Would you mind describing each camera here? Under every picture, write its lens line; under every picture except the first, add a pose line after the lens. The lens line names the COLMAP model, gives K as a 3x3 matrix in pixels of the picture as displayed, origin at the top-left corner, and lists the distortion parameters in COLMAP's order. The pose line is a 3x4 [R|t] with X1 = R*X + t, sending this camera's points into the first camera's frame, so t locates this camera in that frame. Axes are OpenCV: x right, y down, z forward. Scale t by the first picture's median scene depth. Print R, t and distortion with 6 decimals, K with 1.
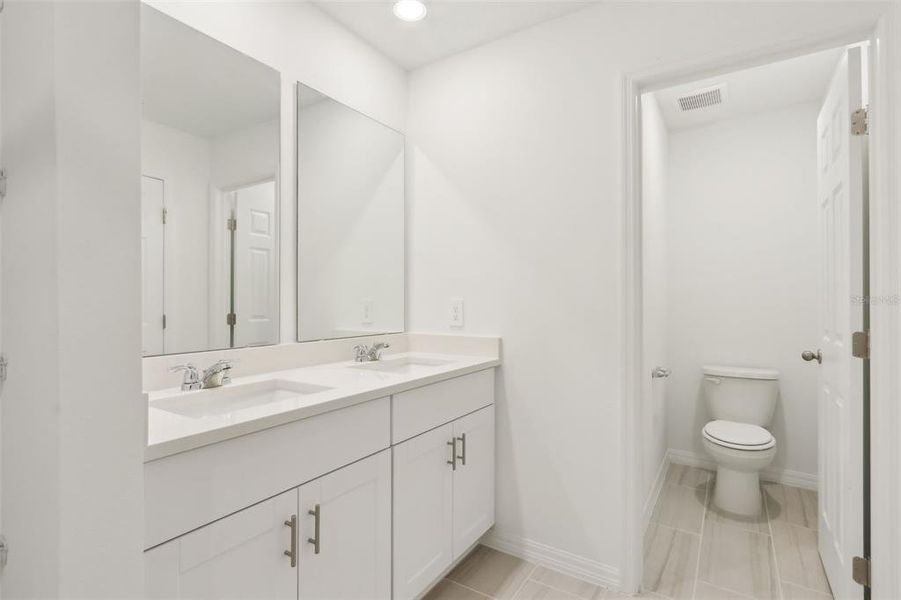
lens RADIAL K [[442.8, 0, 450.5], [0, 442.8, 300.0], [0, 0, 1]] dist [-0.020473, 0.000282]
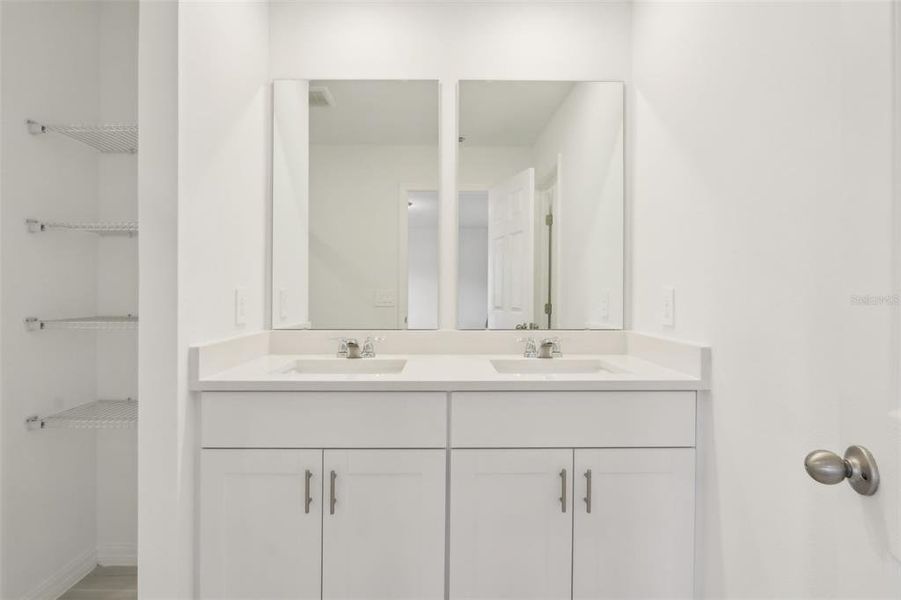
lens RADIAL K [[442.8, 0, 450.5], [0, 442.8, 300.0], [0, 0, 1]] dist [-0.020473, 0.000282]
pose [[0.551690, 0.015140, -0.833912, 0.439539], [0.001369, 0.999817, 0.019058, 0.003874], [0.834048, -0.011656, 0.551569, 0.338805]]
